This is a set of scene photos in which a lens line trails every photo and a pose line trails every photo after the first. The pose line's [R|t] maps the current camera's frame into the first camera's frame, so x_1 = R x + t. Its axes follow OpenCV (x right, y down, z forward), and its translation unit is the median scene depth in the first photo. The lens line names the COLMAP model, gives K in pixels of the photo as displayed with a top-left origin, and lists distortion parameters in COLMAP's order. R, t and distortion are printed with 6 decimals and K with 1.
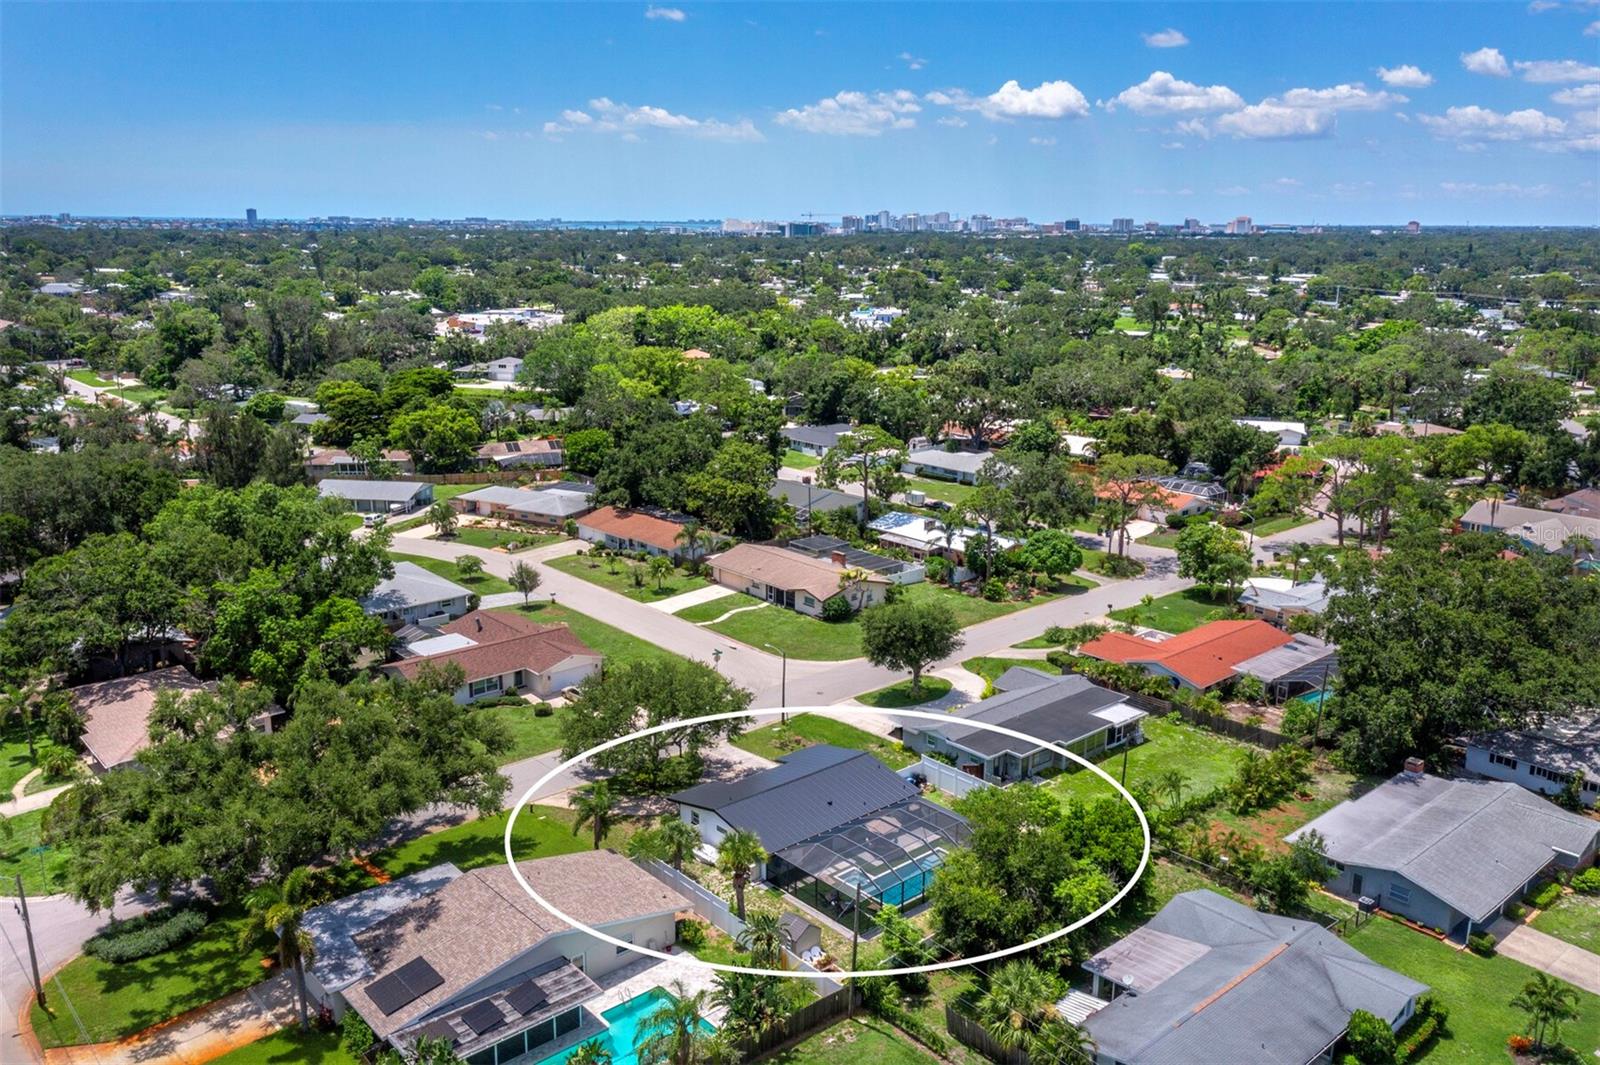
lens RADIAL K [[1243.6, 0, 800.0], [0, 1243.6, 532.5], [0, 0, 1]] dist [-0.023846, 0.064629]
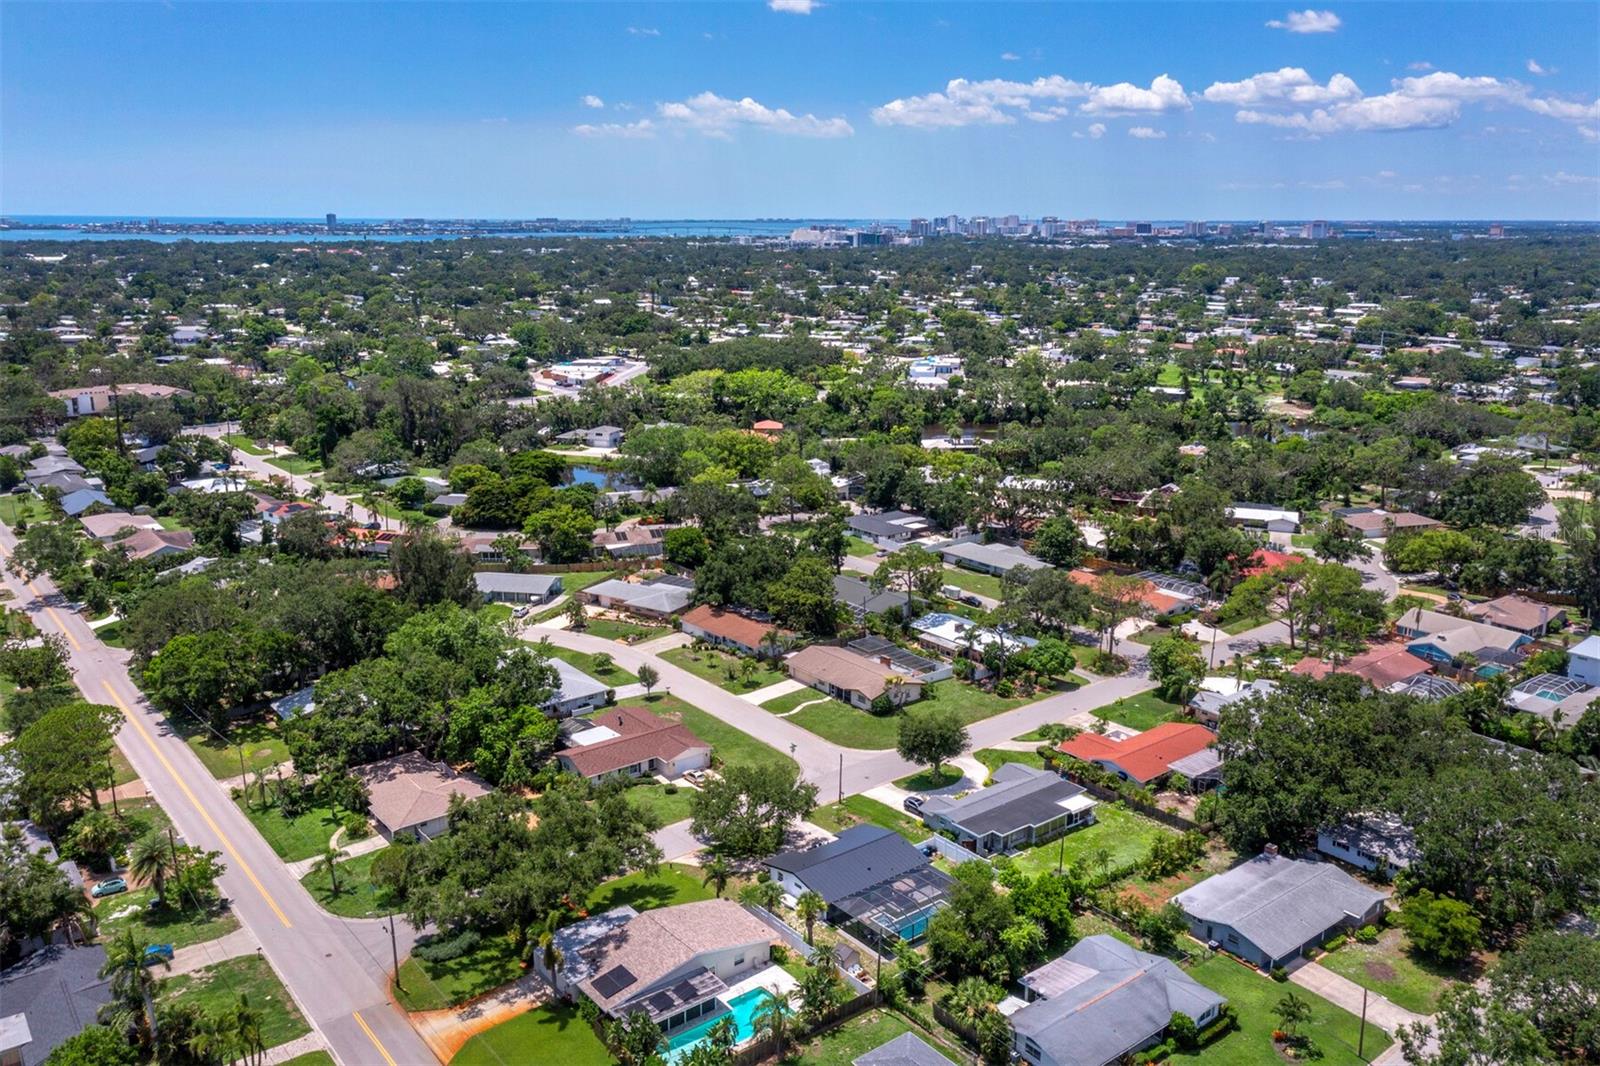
lens RADIAL K [[1243.6, 0, 800.0], [0, 1243.6, 533.0], [0, 0, 1]] dist [-0.023846, 0.064629]
pose [[0.998561, 0.008740, -0.052907, 0.013986], [-0.008822, 0.999960, -0.001317, -0.160491], [0.052893, 0.001782, 0.998599, -0.440605]]
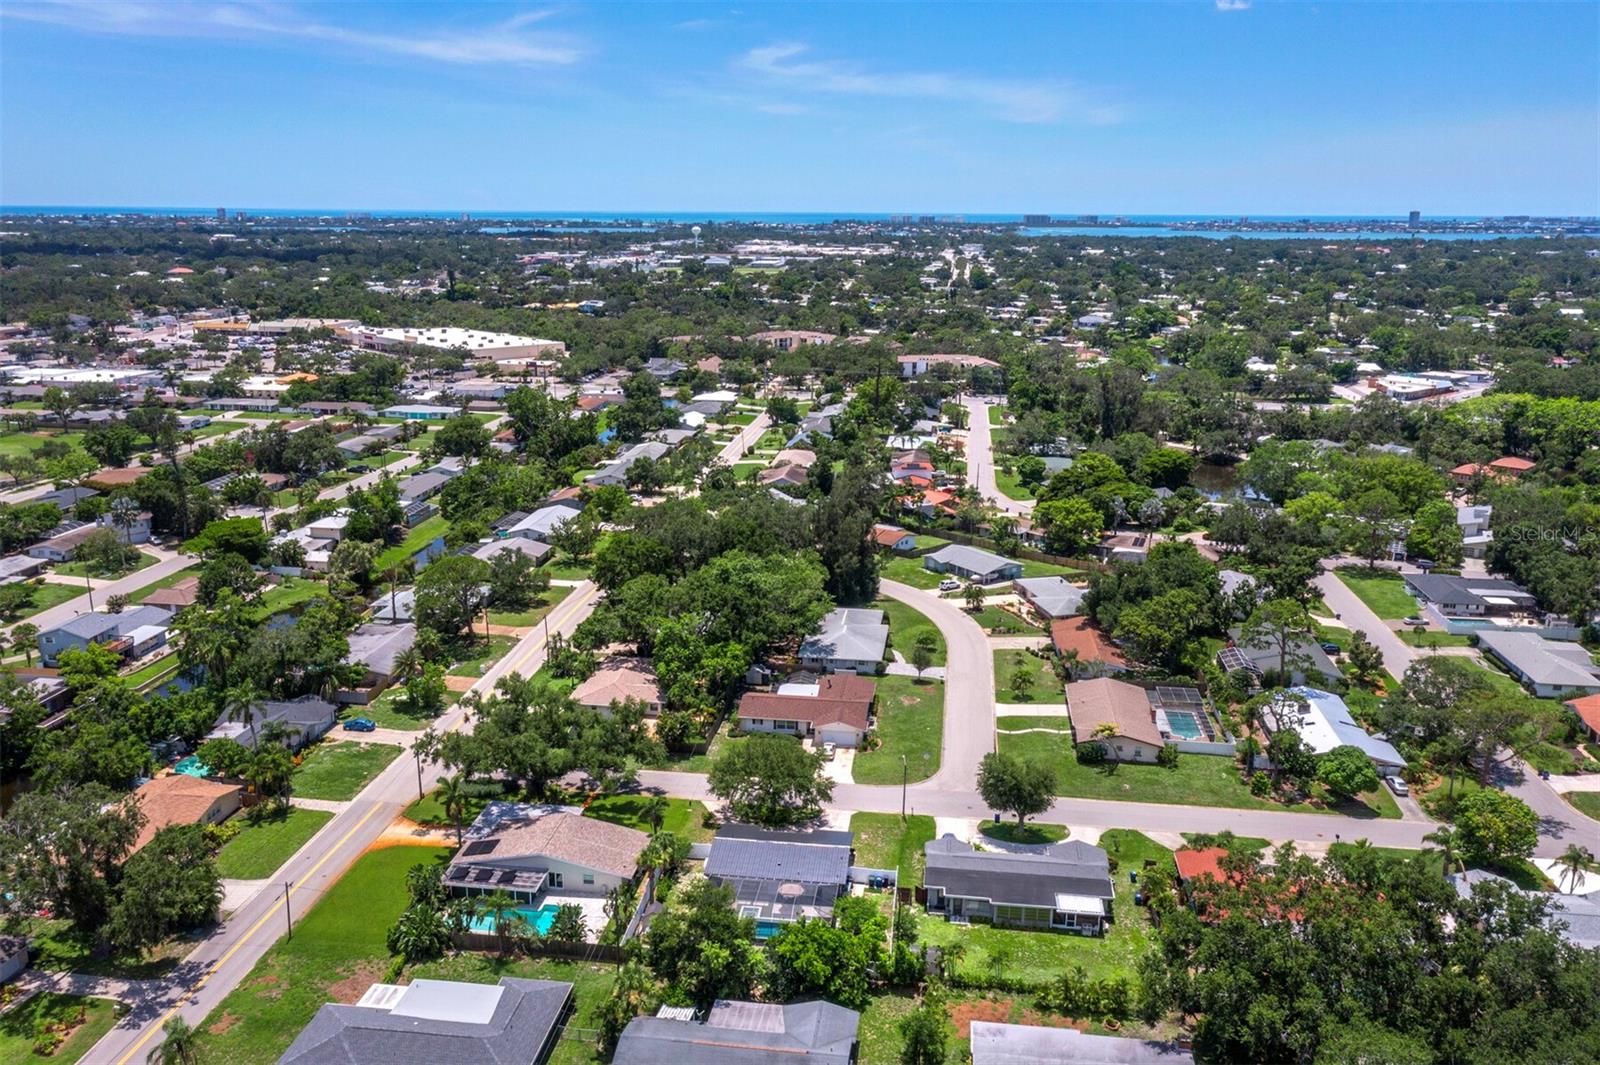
lens RADIAL K [[1243.6, 0, 800.0], [0, 1243.6, 532.5], [0, 0, 1]] dist [-0.023846, 0.064629]
pose [[0.661424, 0.181596, -0.727696, 0.883353], [-0.183139, 0.979980, 0.078094, -0.244479], [0.727309, 0.081616, 0.681440, -0.021308]]
